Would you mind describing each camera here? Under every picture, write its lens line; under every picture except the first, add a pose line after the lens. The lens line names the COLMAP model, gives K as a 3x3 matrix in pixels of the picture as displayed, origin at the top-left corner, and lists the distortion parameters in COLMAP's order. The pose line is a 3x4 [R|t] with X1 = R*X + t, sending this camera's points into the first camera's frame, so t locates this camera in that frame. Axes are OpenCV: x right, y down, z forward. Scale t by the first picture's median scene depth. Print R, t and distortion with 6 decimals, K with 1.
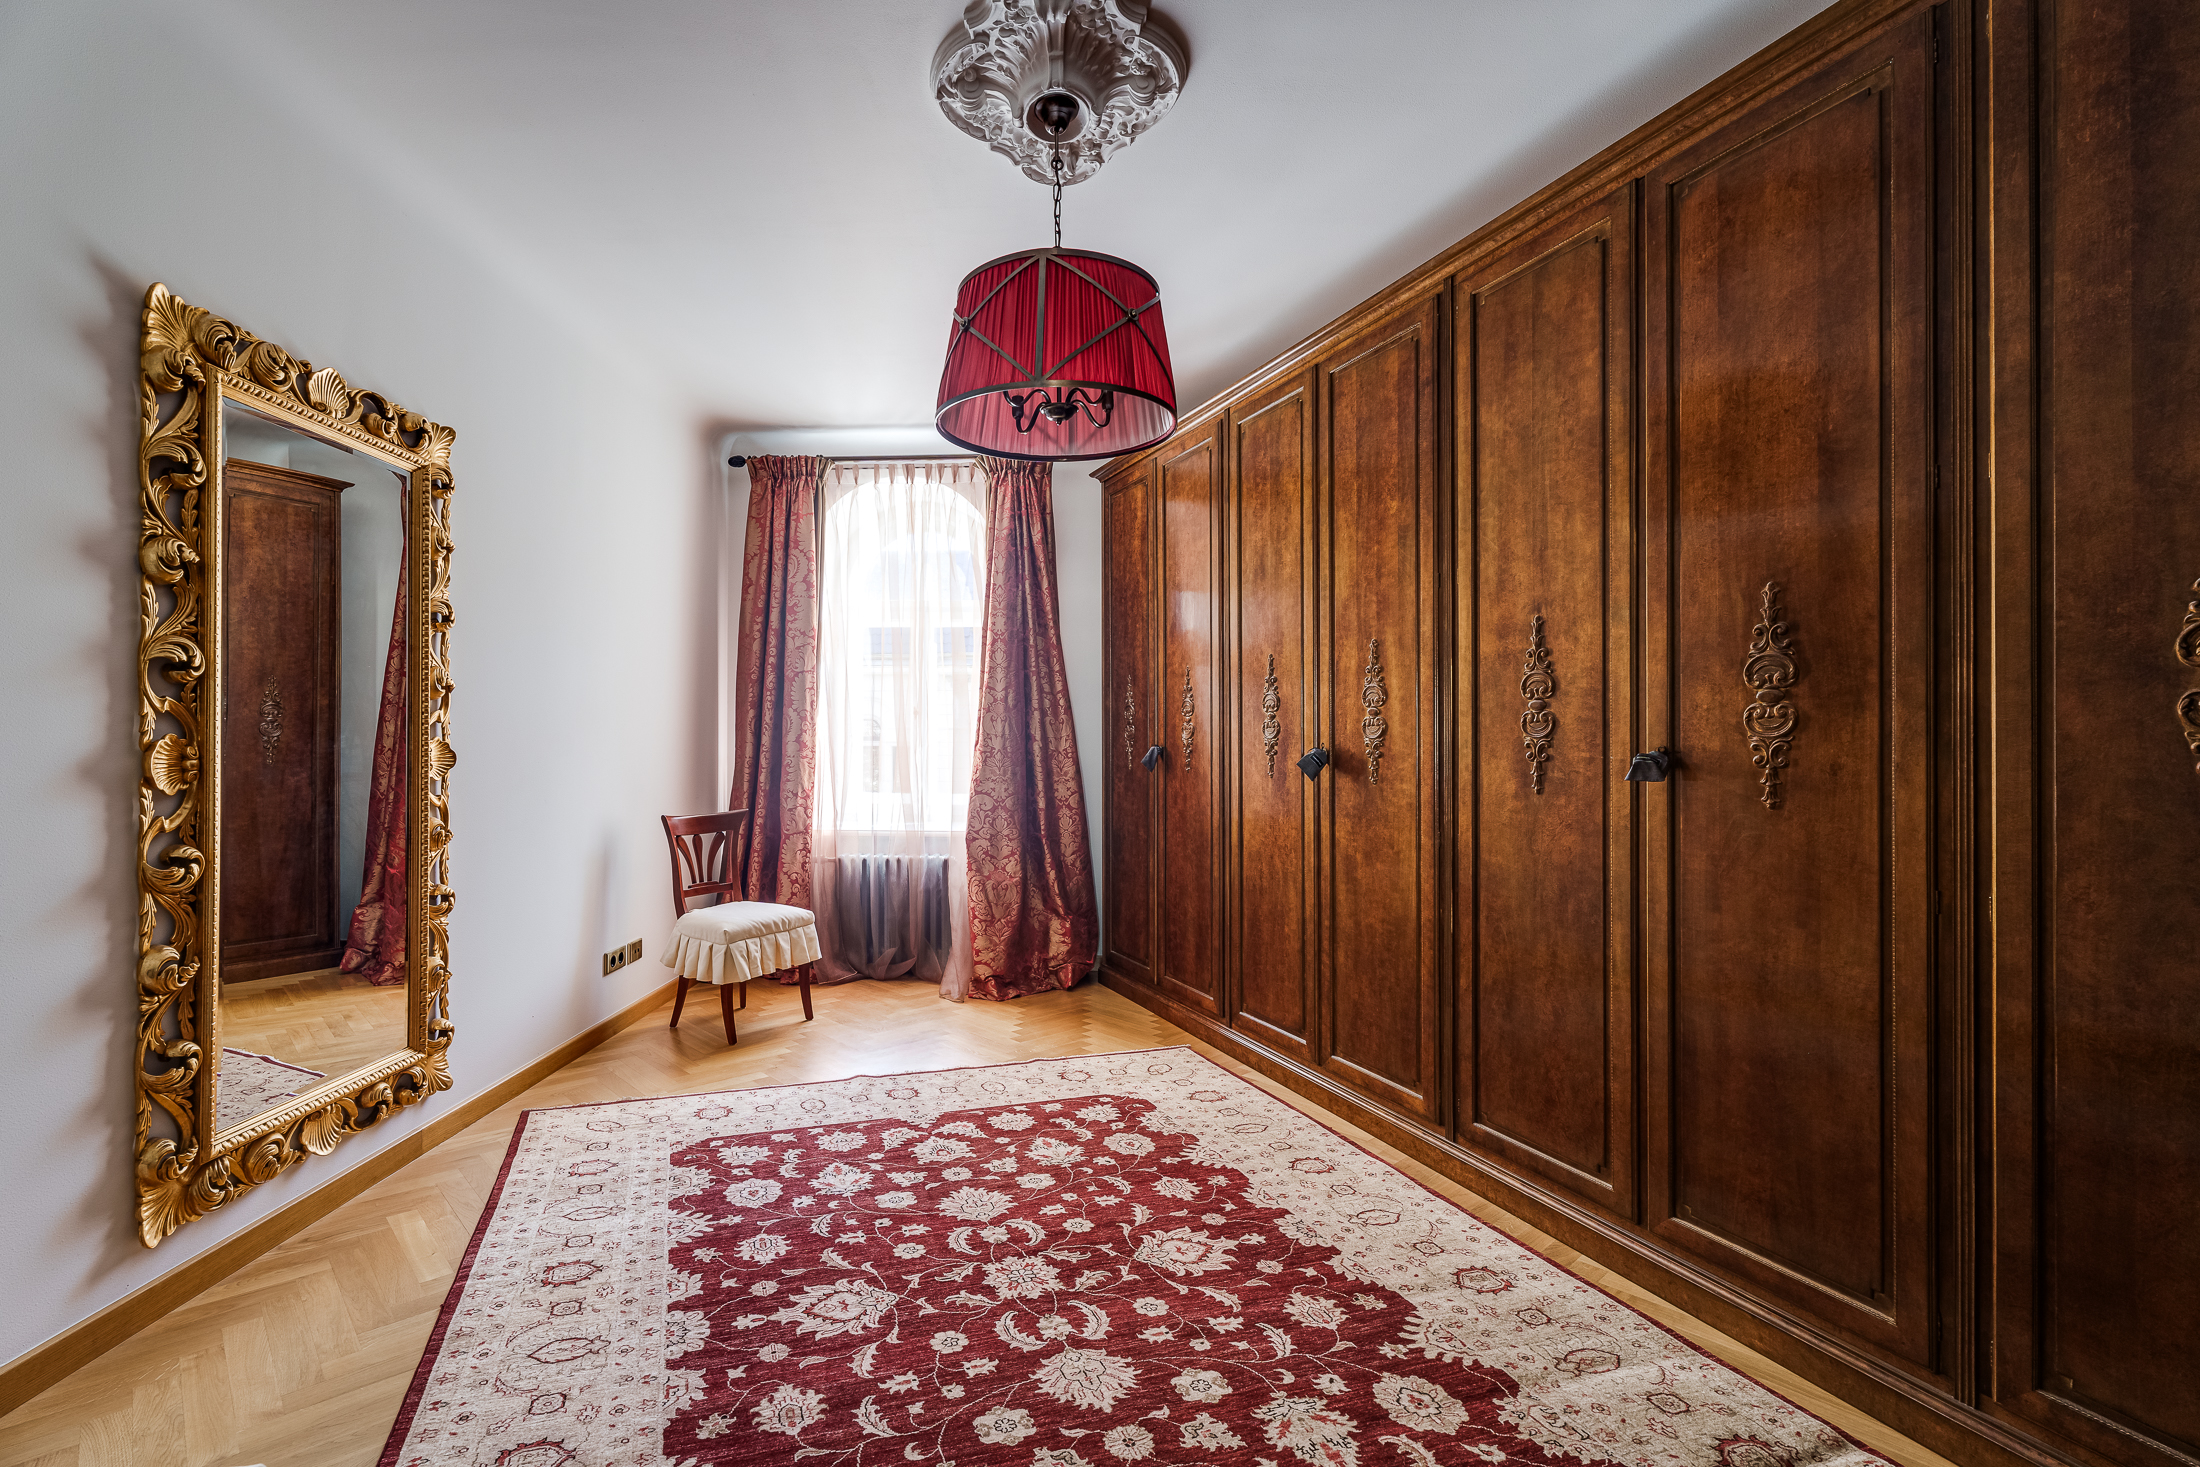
lens RADIAL K [[1185.6, 0, 1085.4], [0, 1185.6, 733.1], [0, 0, 1]] dist [0.003032, 0.000832]
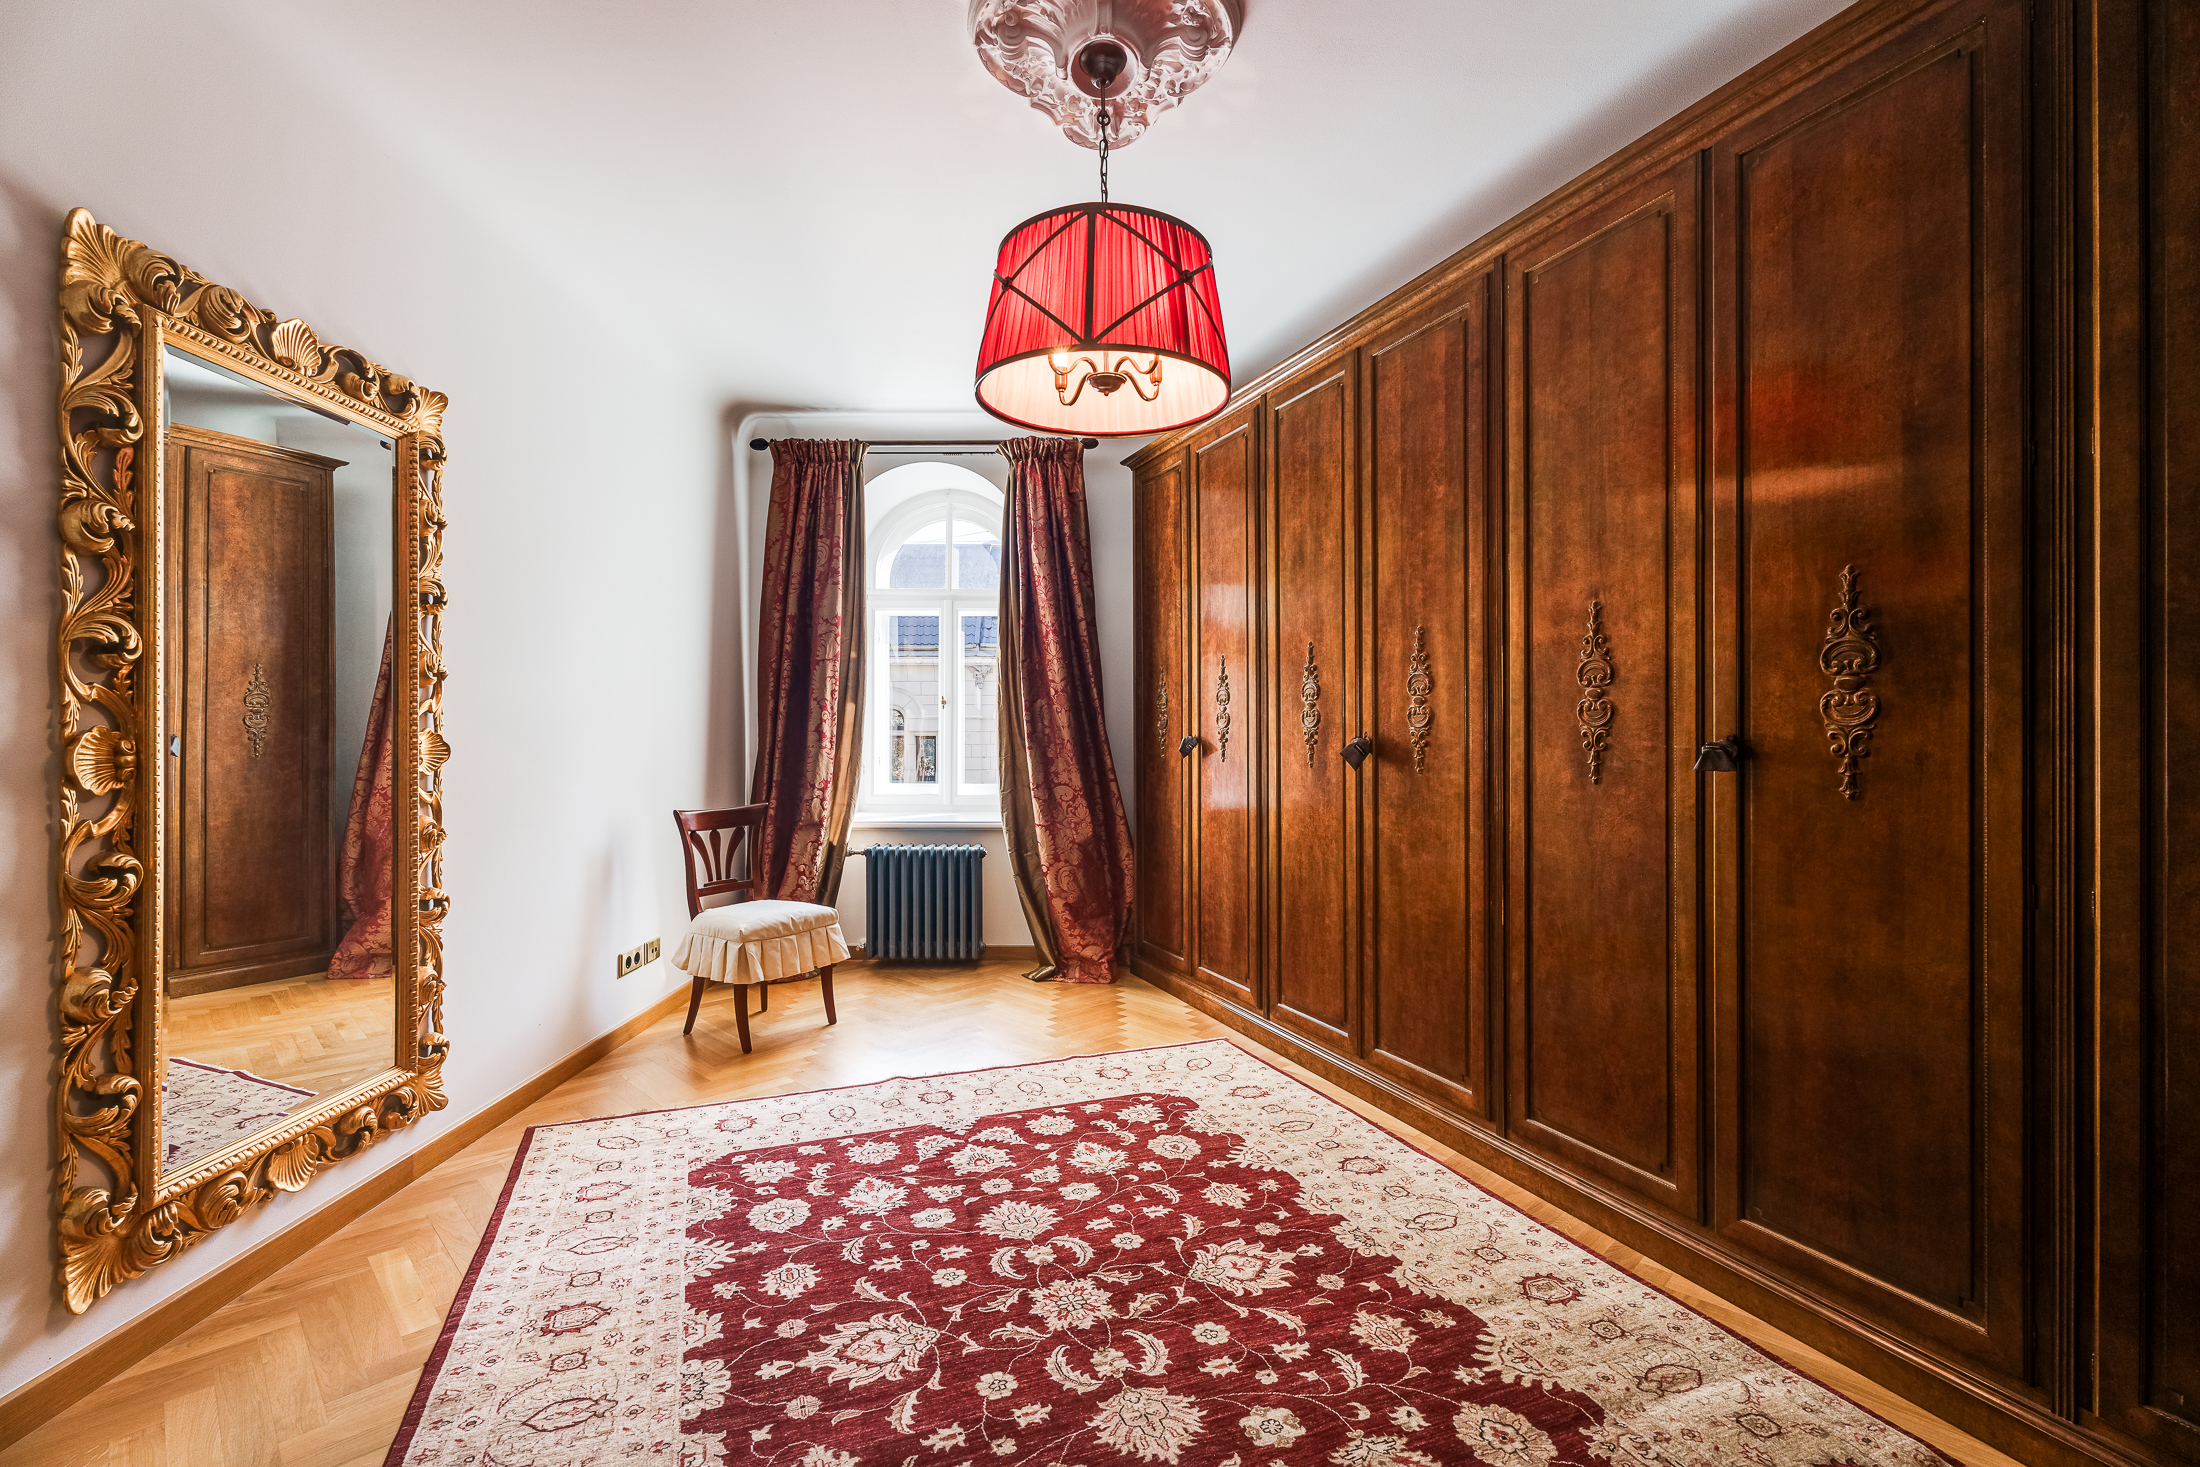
lens RADIAL K [[961.0, 0, 1107.1], [0, 961.0, 726.1], [0, 0, 1]] dist [0.001966, -0.000368]
pose [[0.998289, -0.002328, 0.058421, -0.067720], [0.002090, 0.999989, 0.004145, -0.000413], [-0.058430, -0.004016, 0.998283, 0.239108]]
